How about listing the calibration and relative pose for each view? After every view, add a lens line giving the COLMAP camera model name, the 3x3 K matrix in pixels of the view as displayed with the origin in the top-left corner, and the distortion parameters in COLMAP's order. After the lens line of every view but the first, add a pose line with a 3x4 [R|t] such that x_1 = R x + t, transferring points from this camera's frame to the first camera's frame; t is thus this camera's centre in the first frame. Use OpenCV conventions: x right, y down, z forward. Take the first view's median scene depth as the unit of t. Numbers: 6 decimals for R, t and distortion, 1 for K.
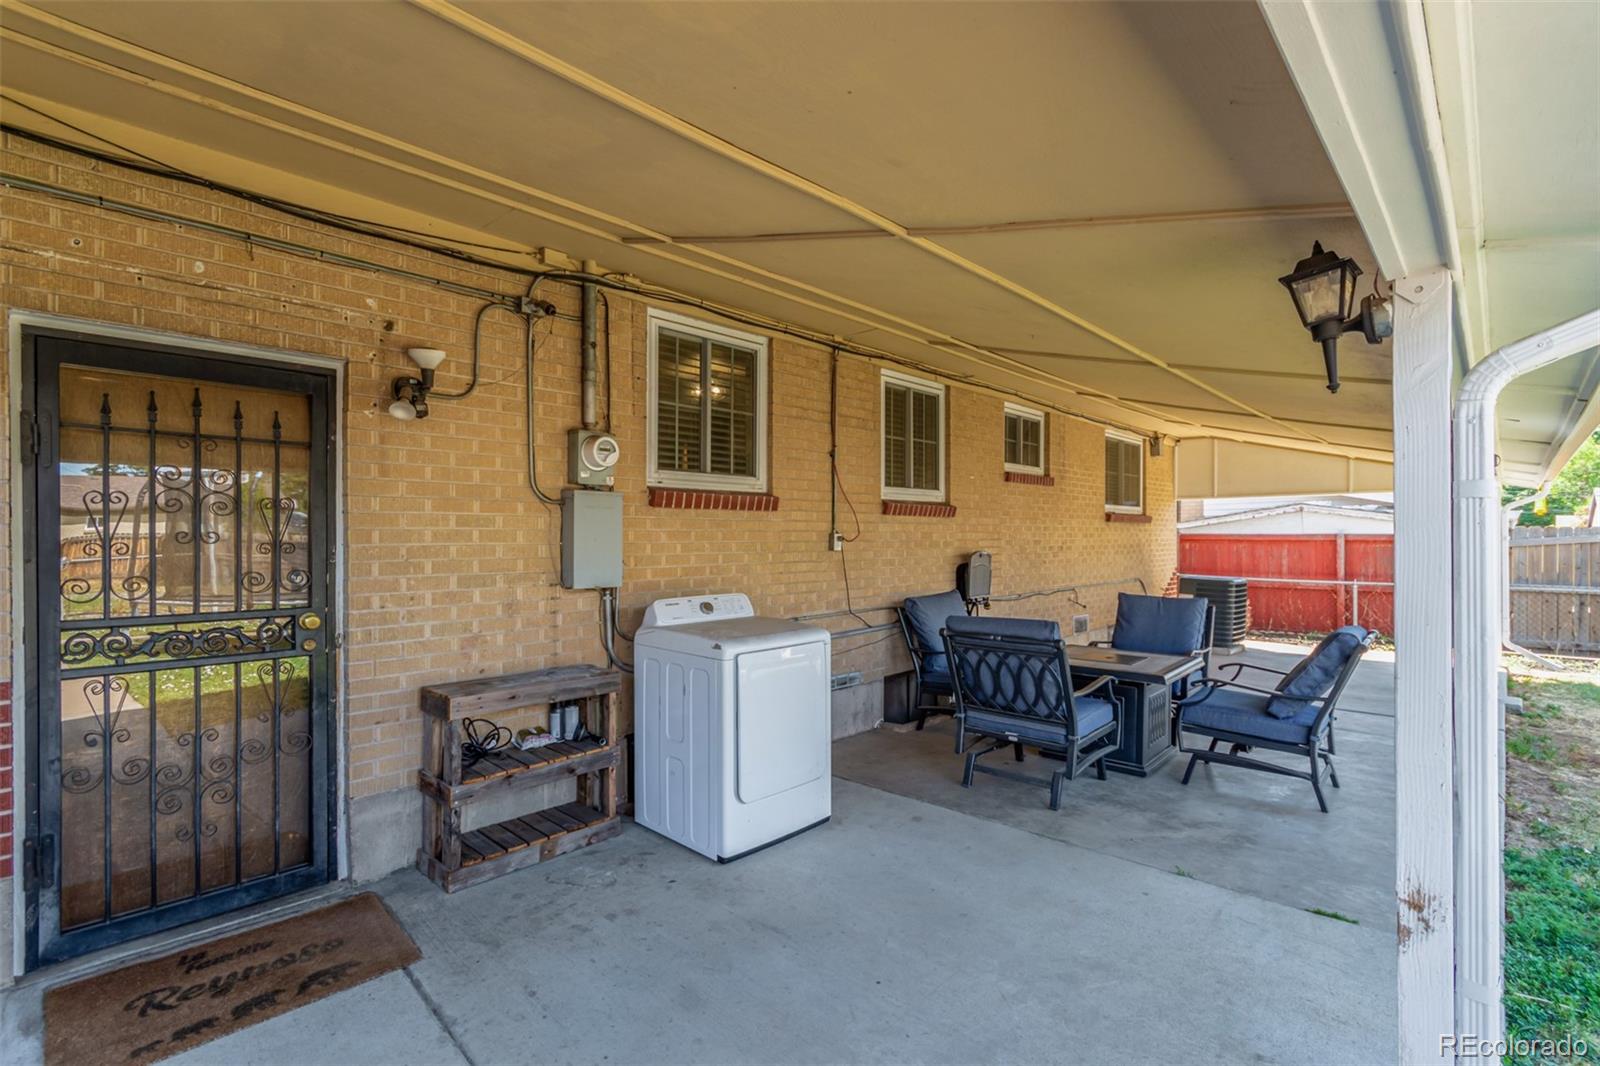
lens RADIAL K [[746.5, 0, 797.7], [0, 746.5, 542.2], [0, 0, 1]] dist [0.008221, -0.000170]
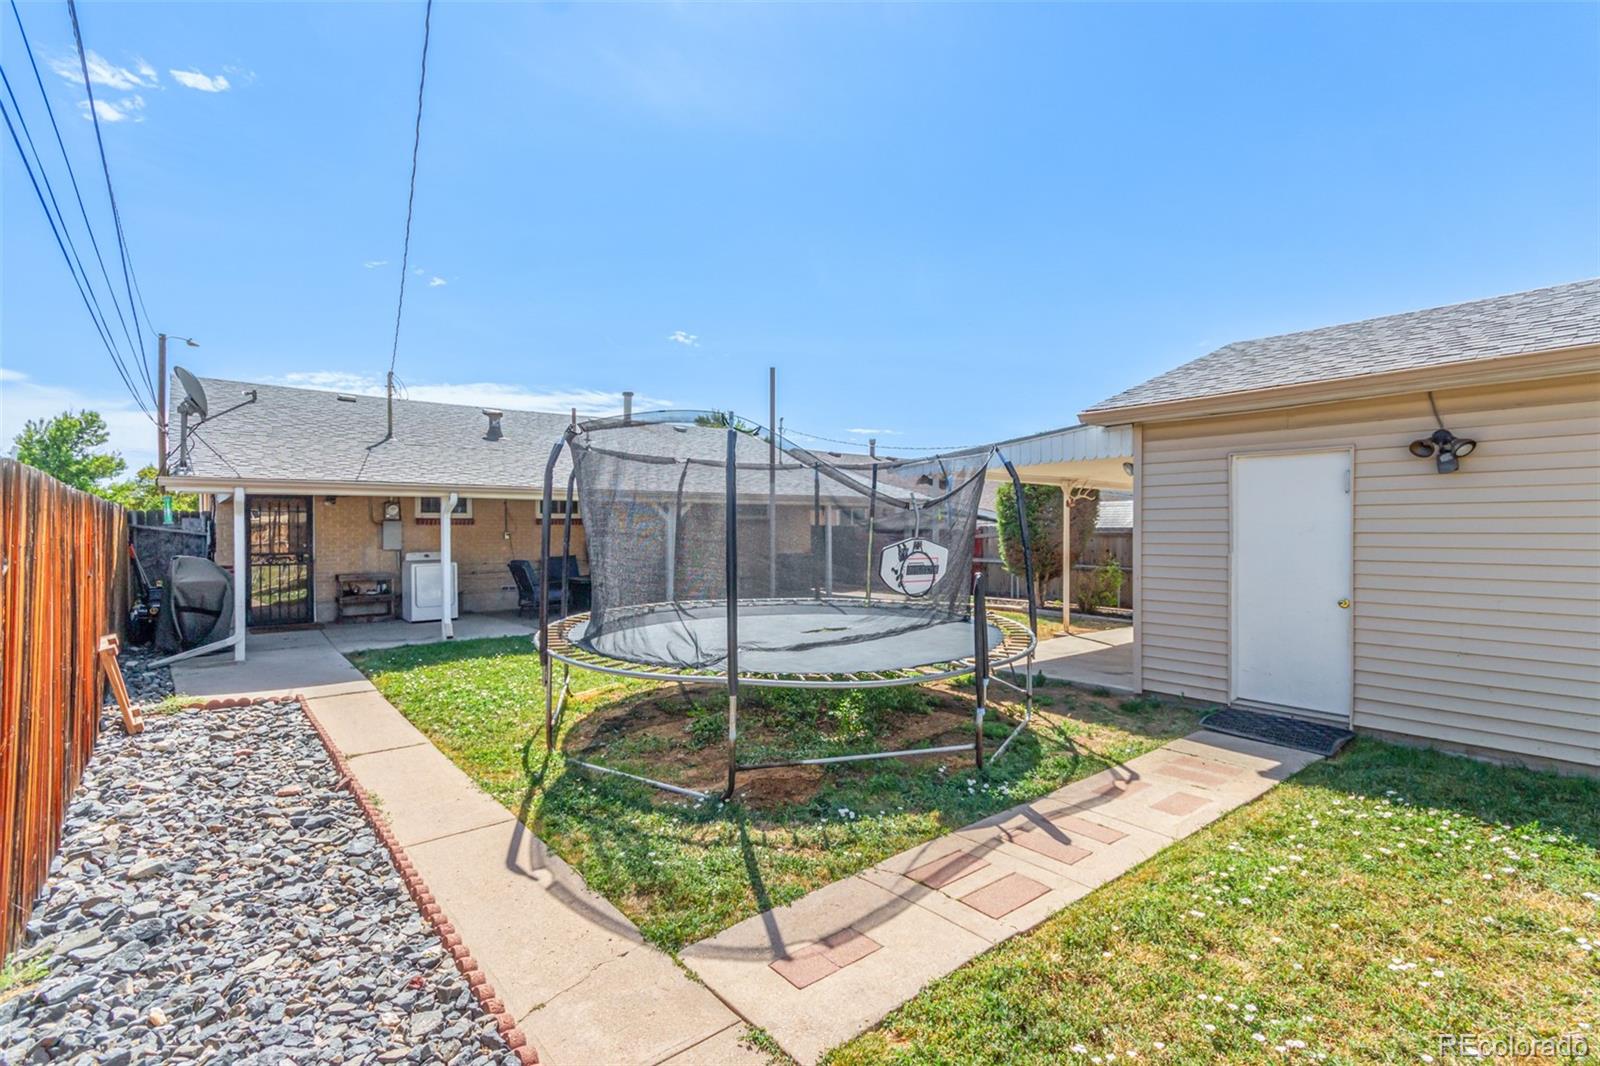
lens RADIAL K [[746.5, 0, 793.4], [0, 746.5, 535.8], [0, 0, 1]] dist [0.008221, -0.000170]
pose [[0.992771, 0.008266, -0.119736, 2.094760], [-0.007677, 0.999956, 0.005378, -0.035222], [0.119775, -0.004420, 0.992791, -2.307839]]
